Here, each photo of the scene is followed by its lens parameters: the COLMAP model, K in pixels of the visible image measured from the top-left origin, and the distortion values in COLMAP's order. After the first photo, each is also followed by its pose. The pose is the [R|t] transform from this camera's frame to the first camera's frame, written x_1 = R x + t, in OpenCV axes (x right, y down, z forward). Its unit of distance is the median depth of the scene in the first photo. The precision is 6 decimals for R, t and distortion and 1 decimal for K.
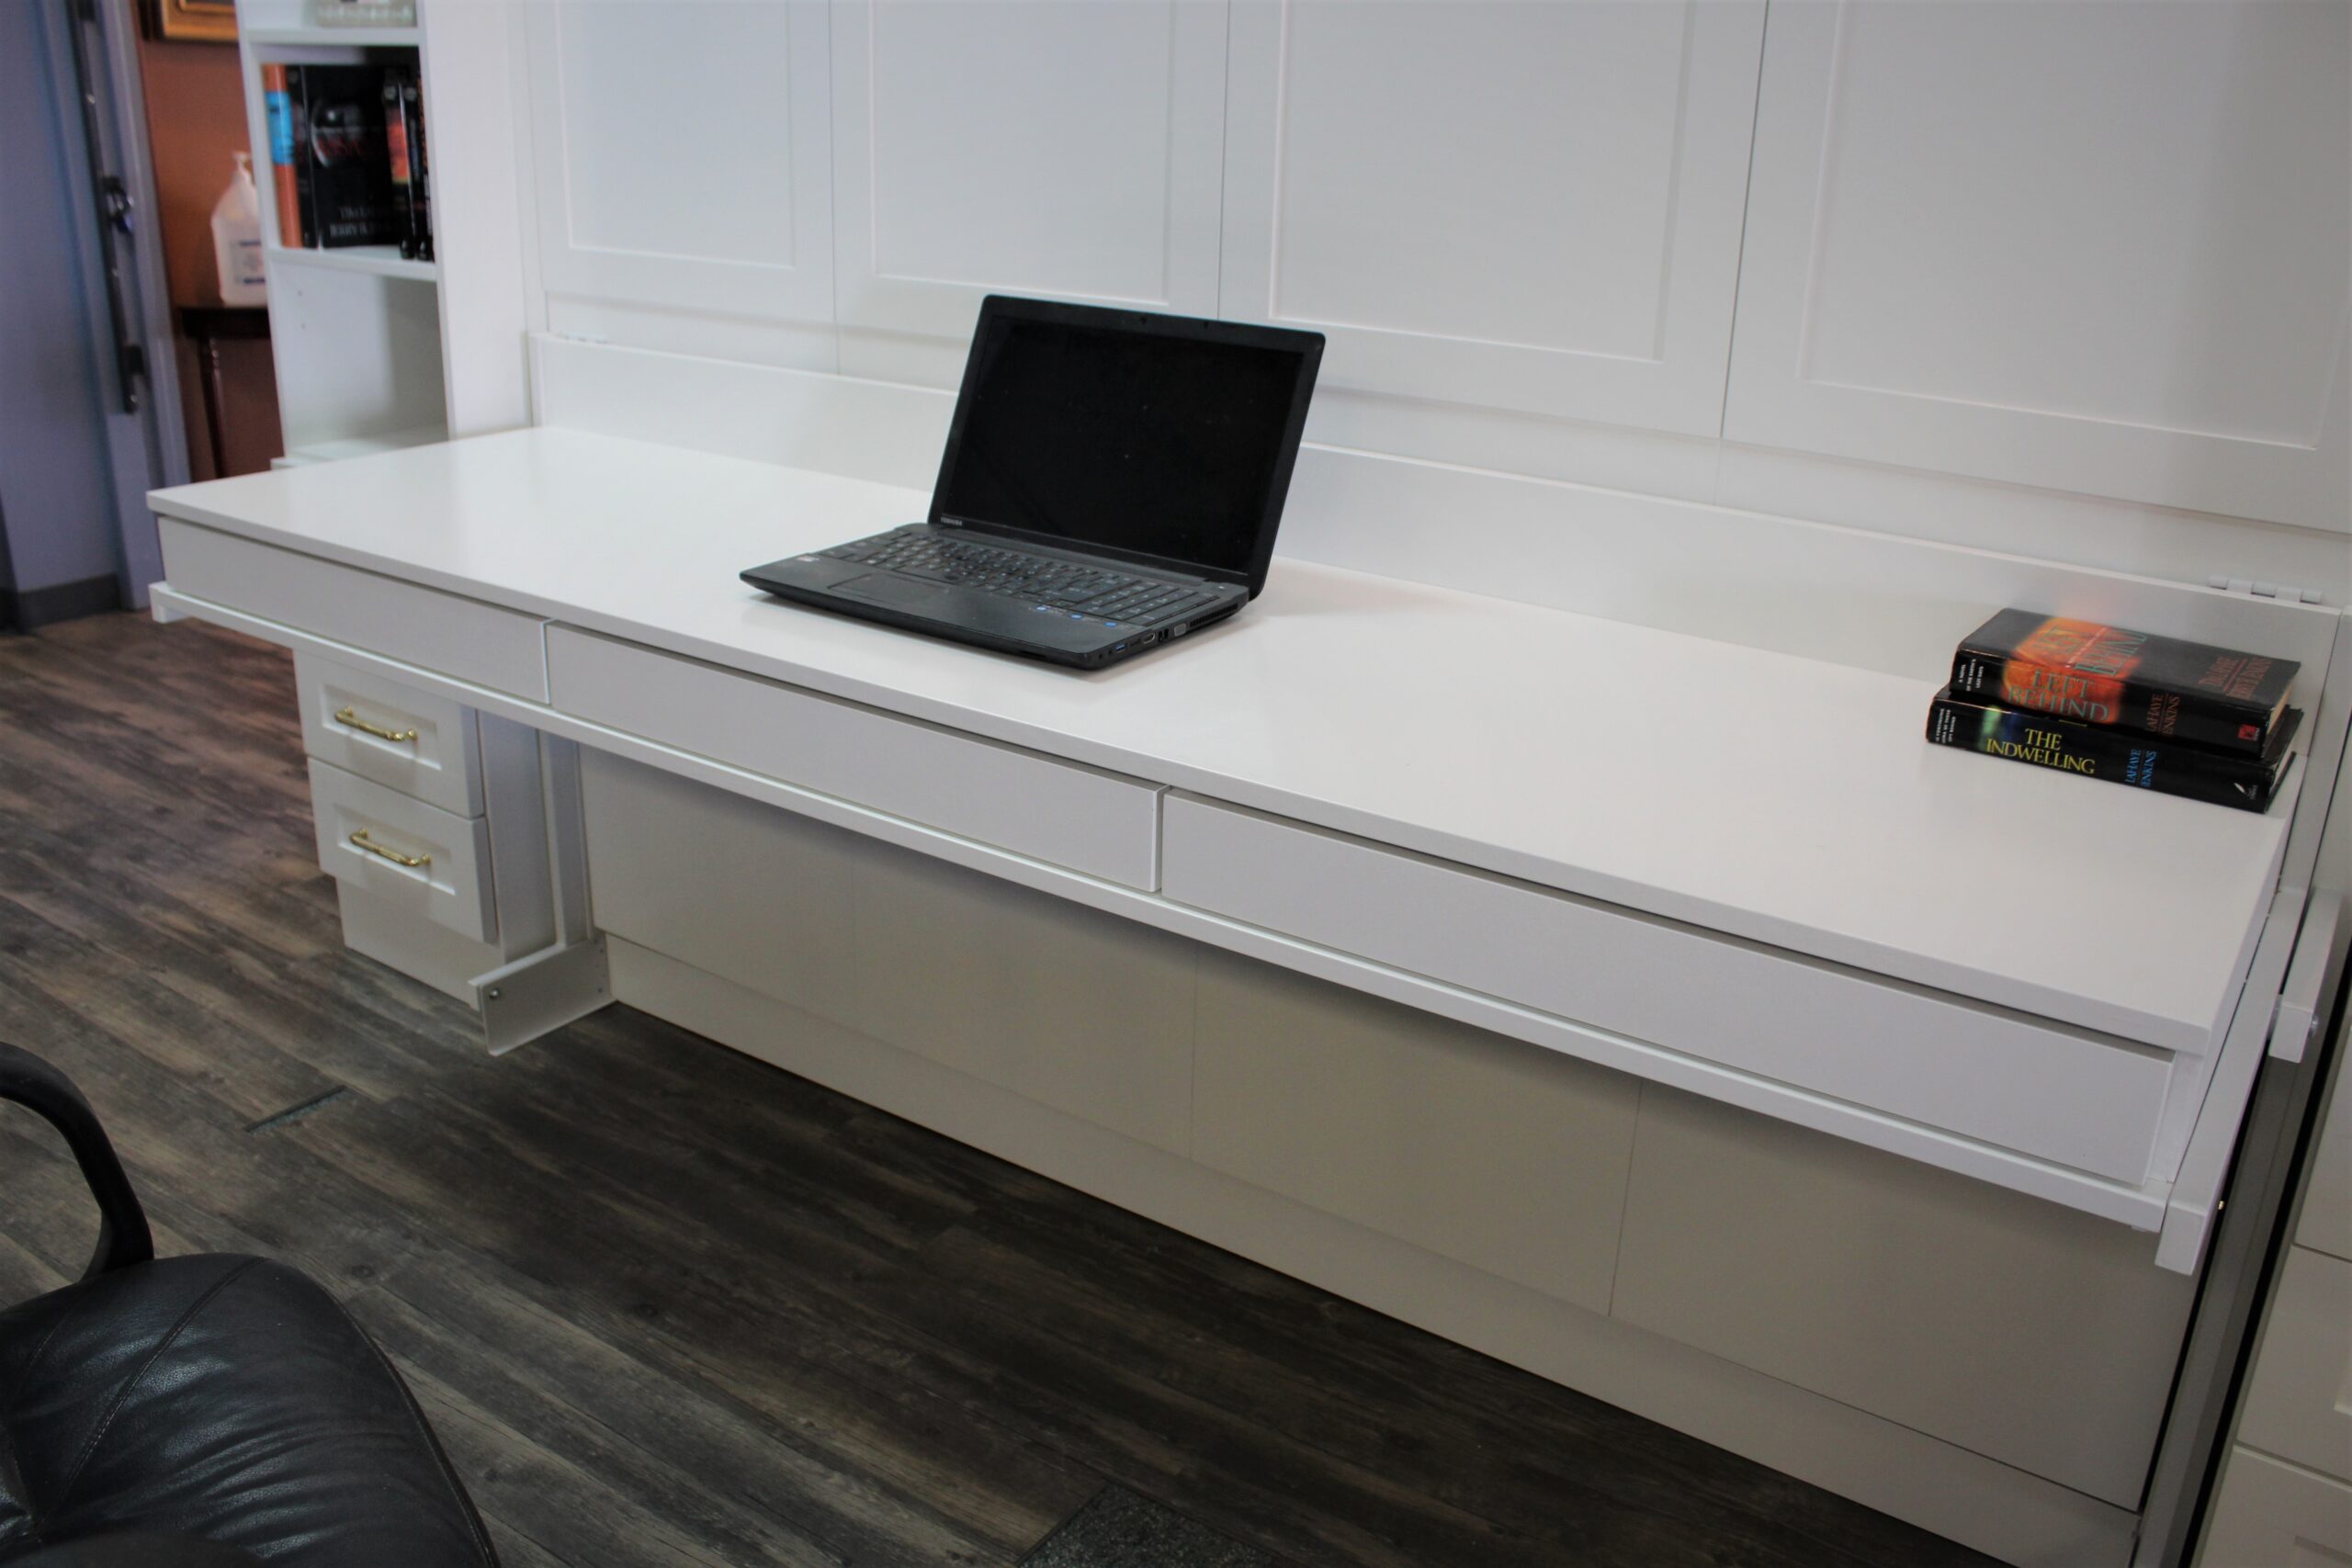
lens RADIAL K [[1956.6, 0, 1176.0], [0, 1956.6, 784.0], [0, 0, 1]] dist [-0.126349, 0.122672]
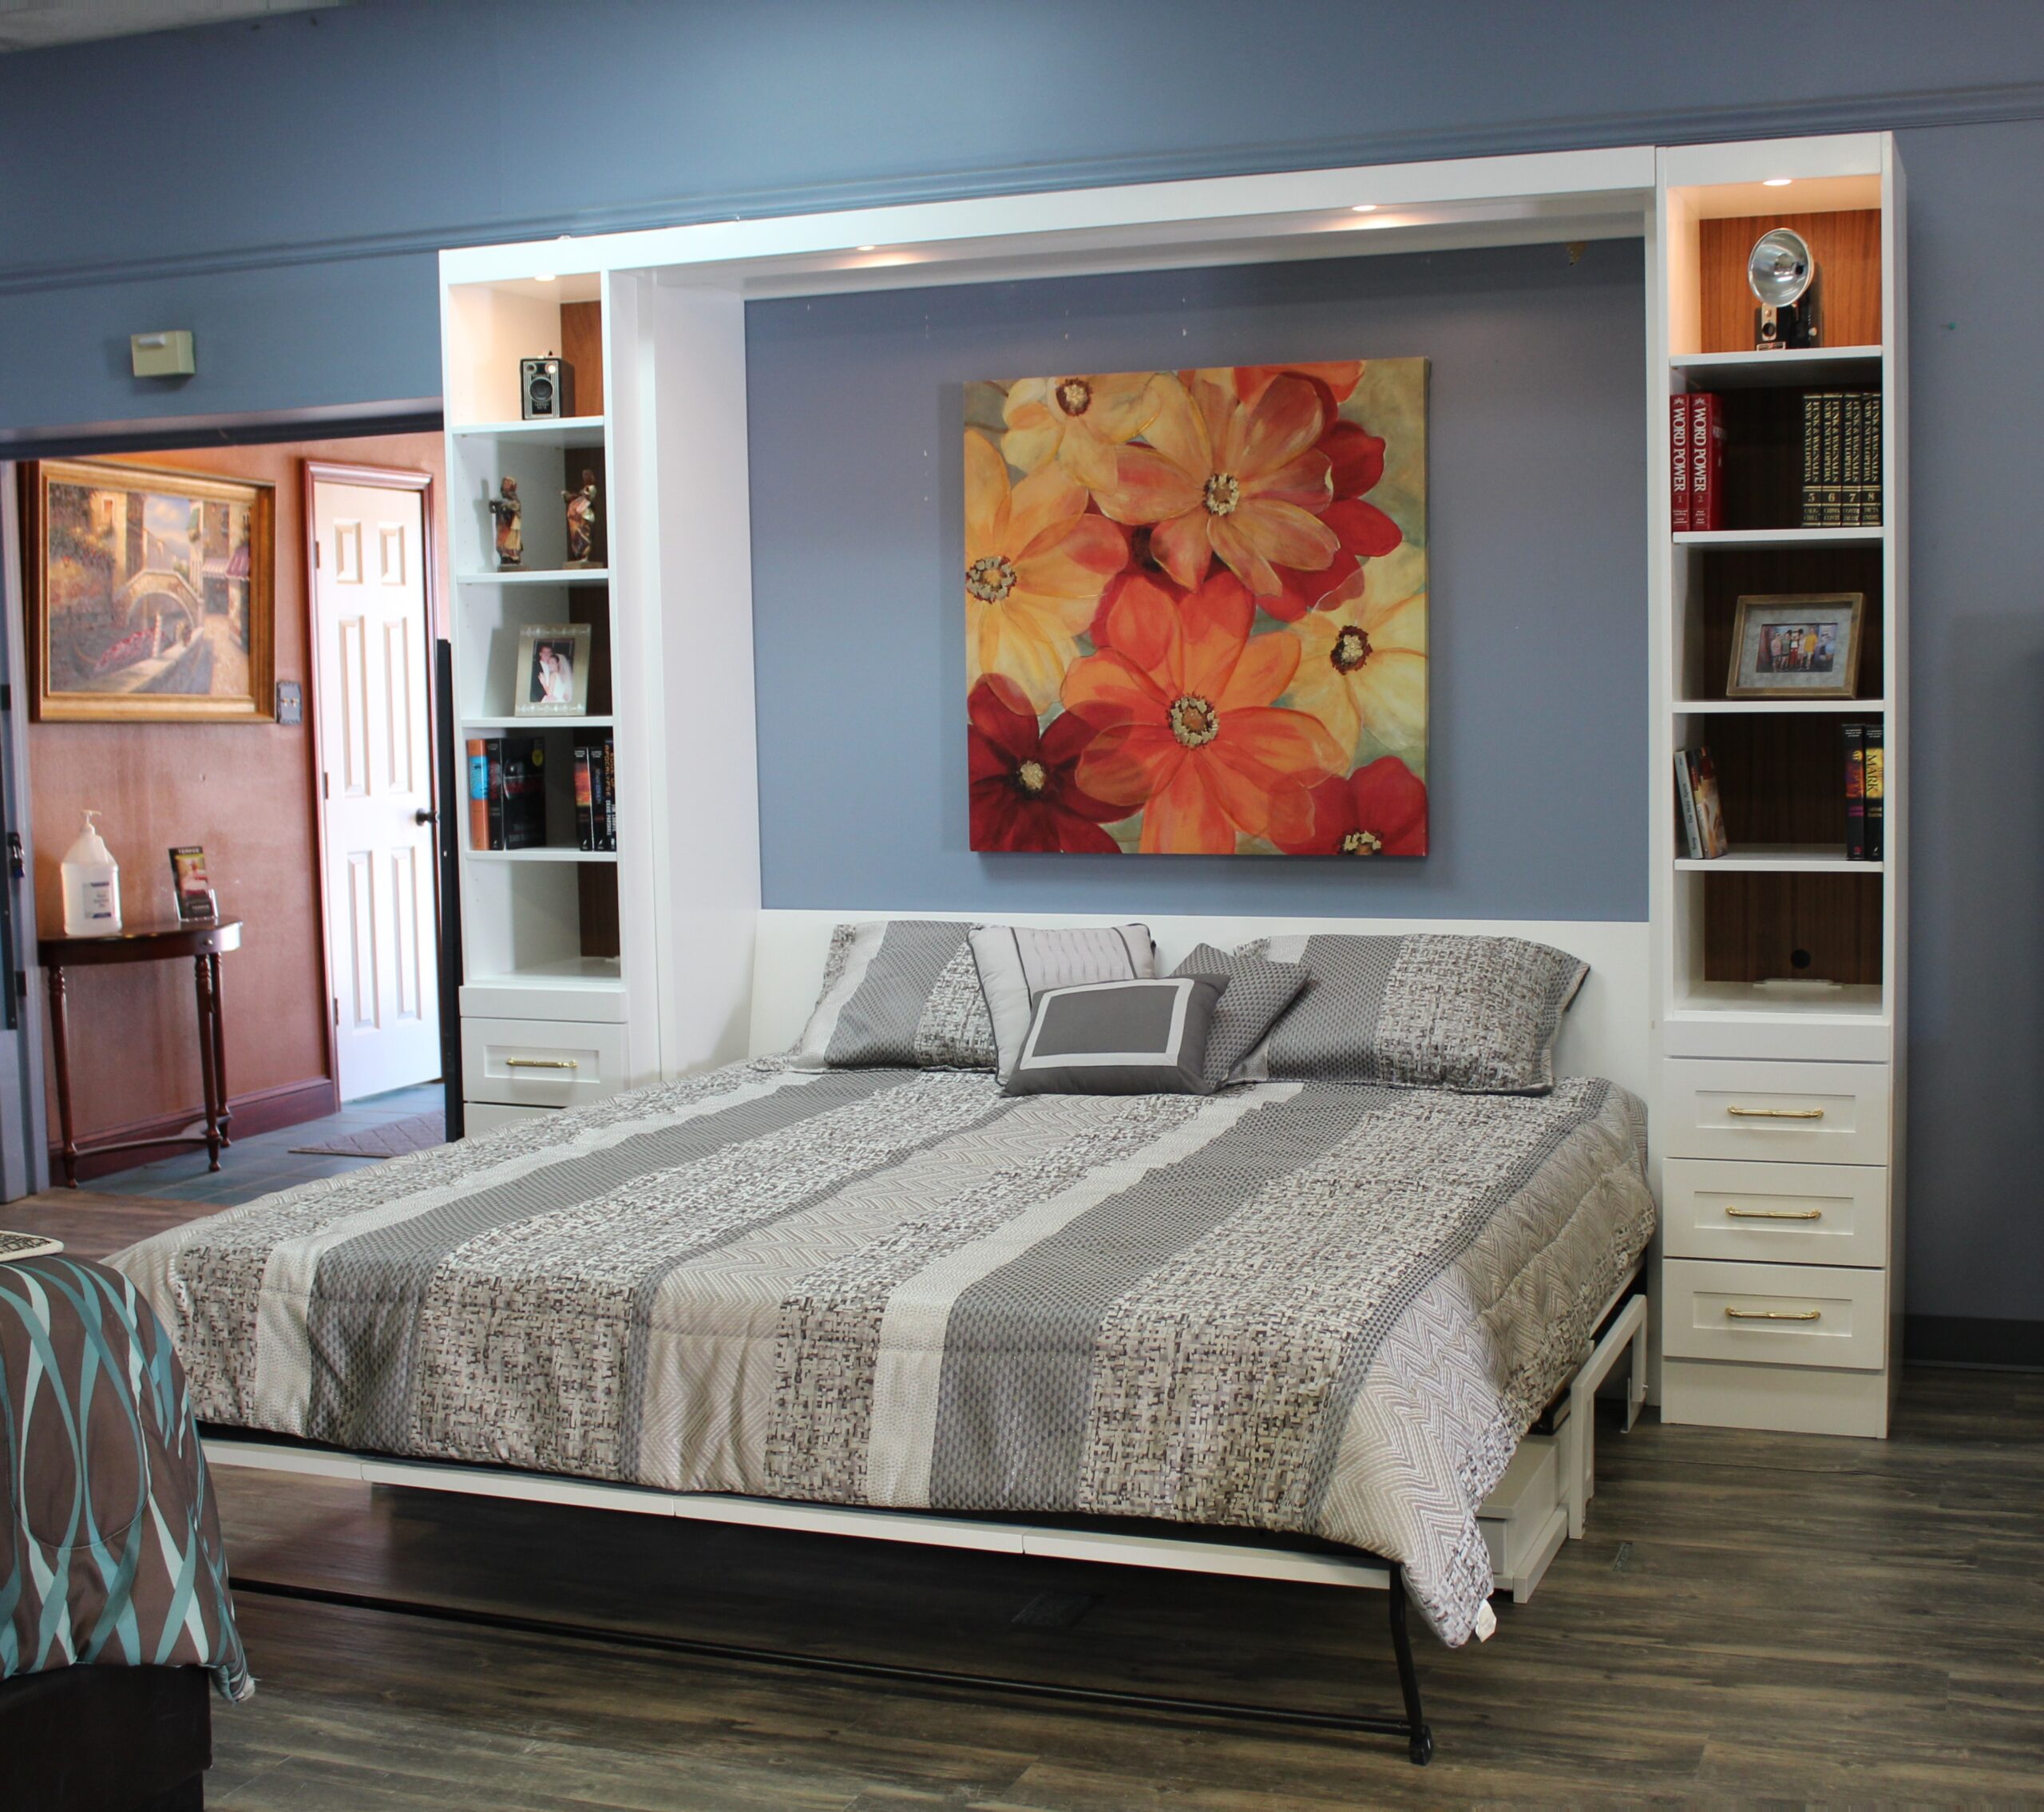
lens RADIAL K [[2752.8, 0, 1022.0], [0, 2752.8, 906.0], [0, 0, 1]] dist [-0.140432, 0.115555]
pose [[0.973019, -0.065642, 0.221189, -0.543083], [0.121907, 0.960196, -0.251321, 0.391467], [-0.195888, 0.271504, 0.942292, -1.226191]]
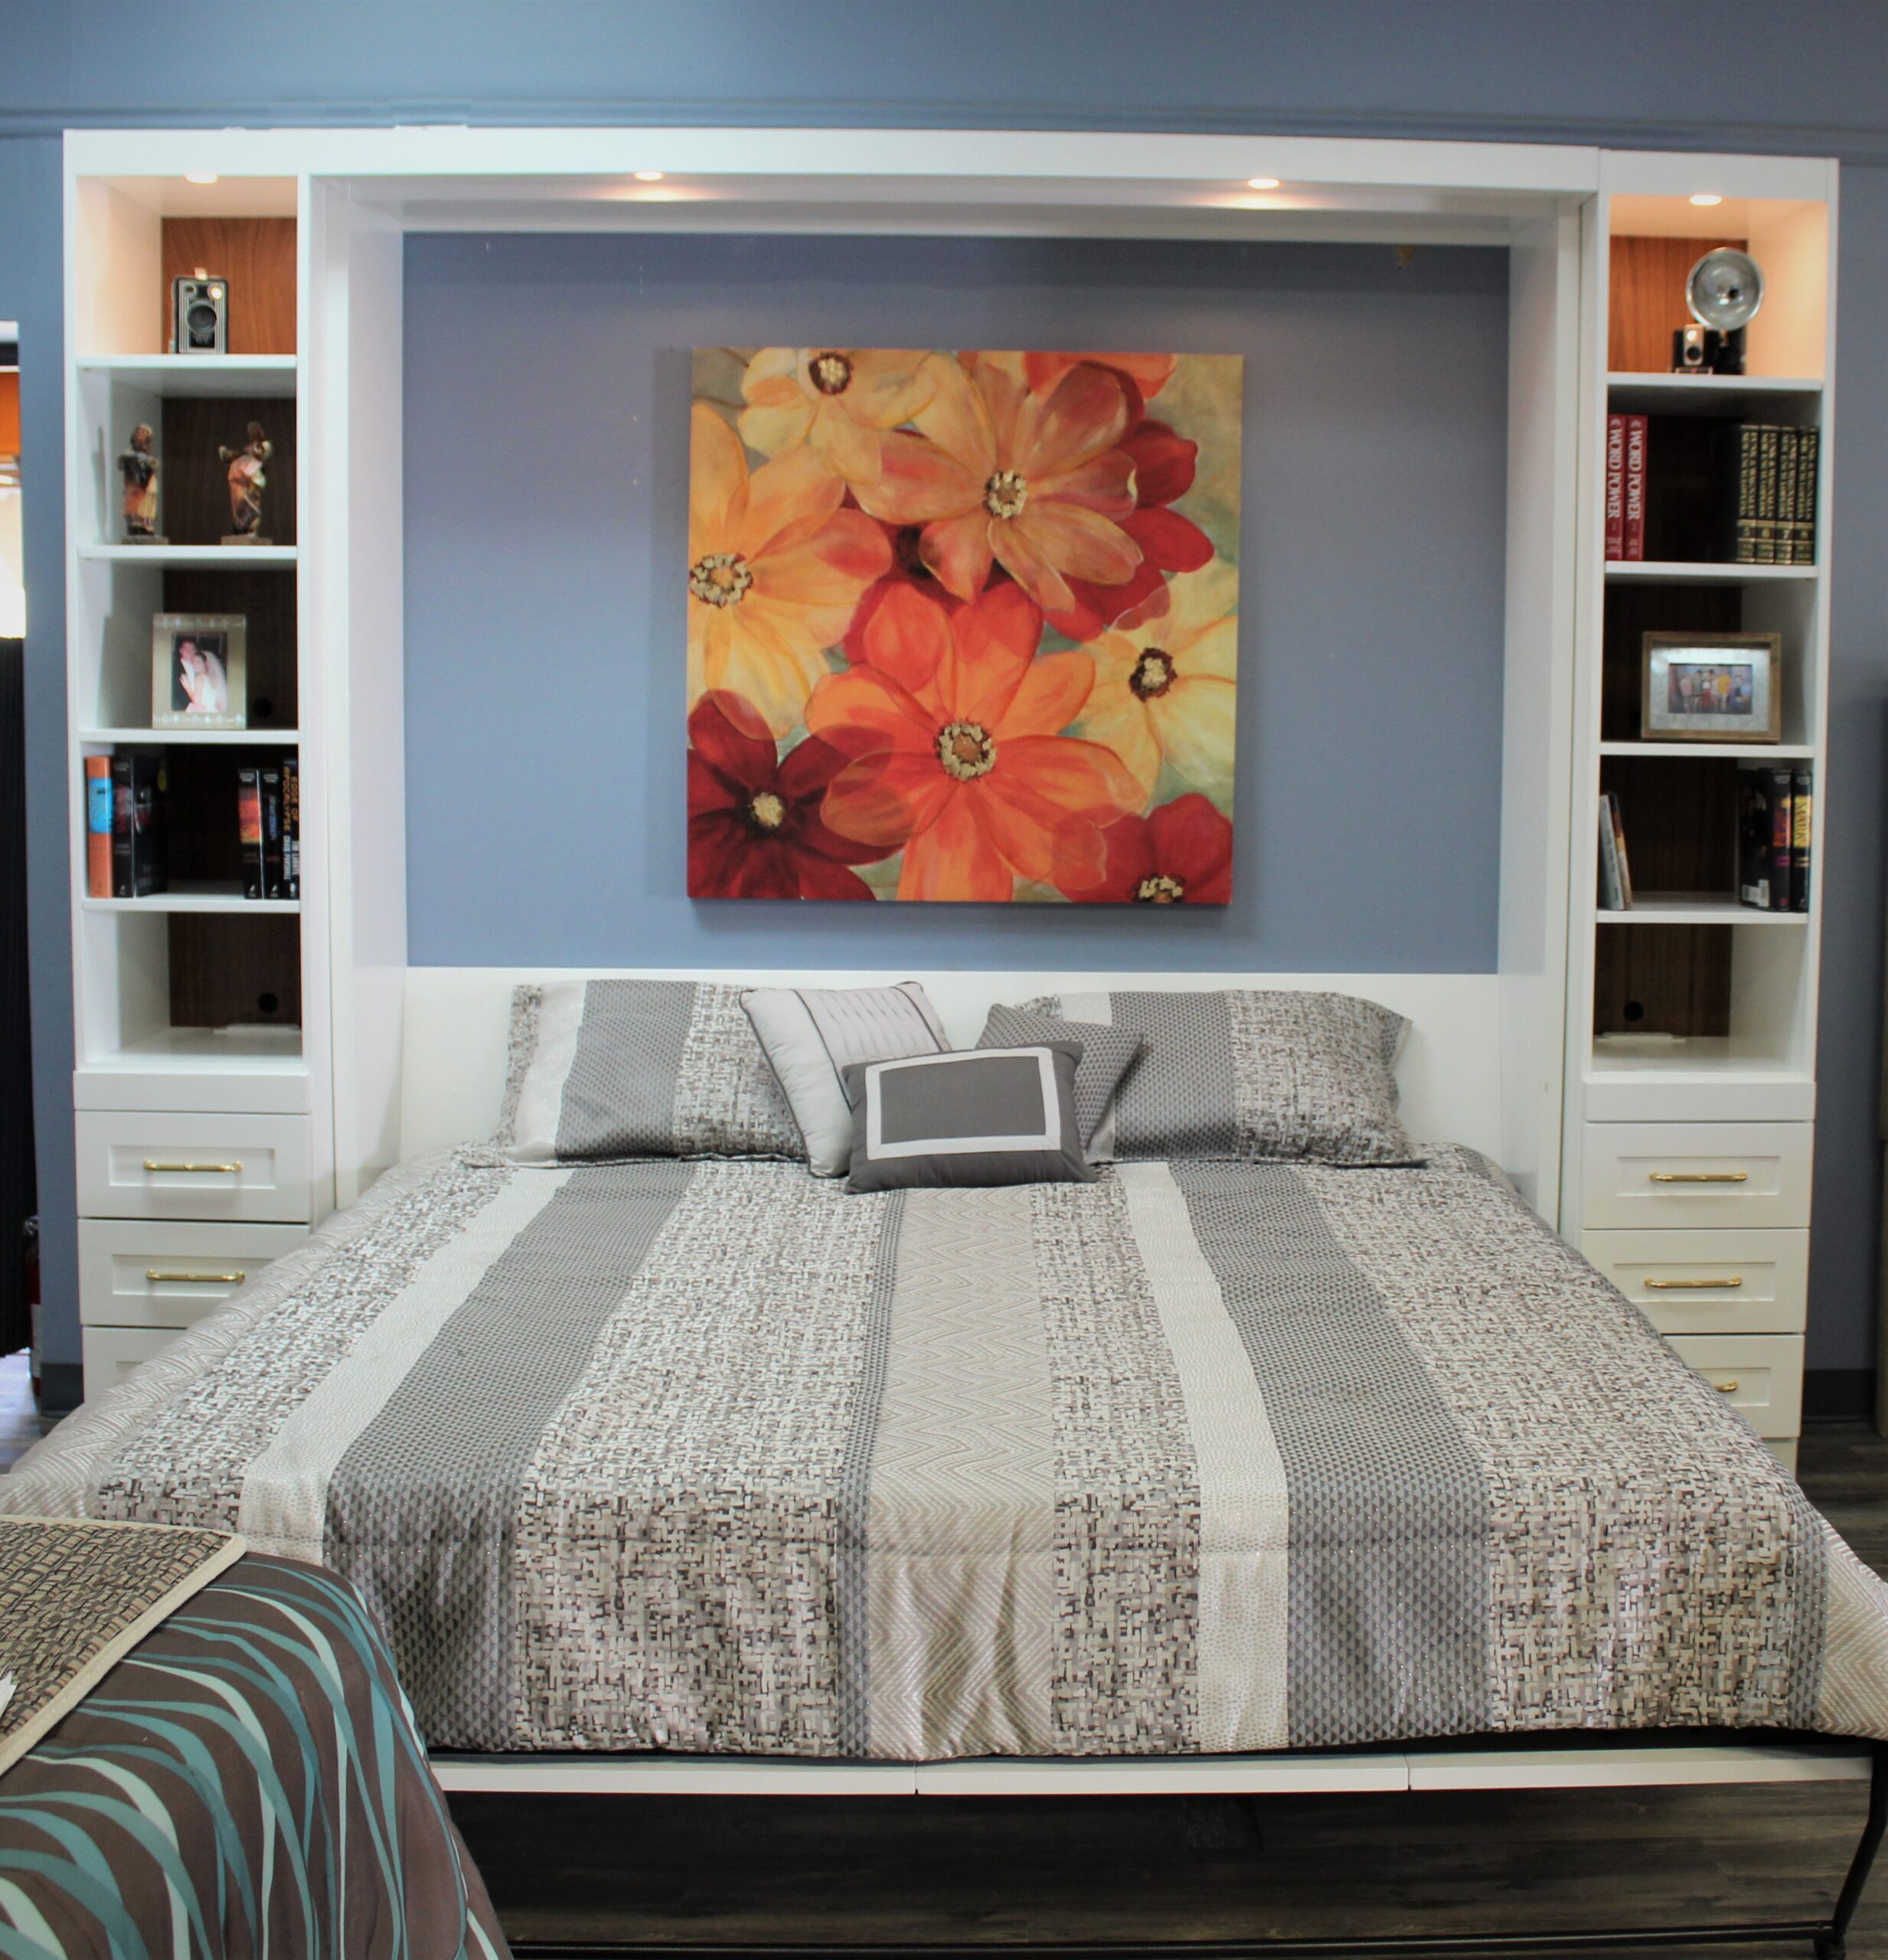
lens RADIAL K [[2644.2, 0, 944.7], [0, 2644.2, 915.9], [0, 0, 1]] dist [-0.163011, 0.101047]
pose [[0.812400, -0.069884, 0.578897, -1.018434], [0.214493, 0.958999, -0.185241, 0.161948], [-0.542216, 0.274660, 0.794081, -0.645602]]
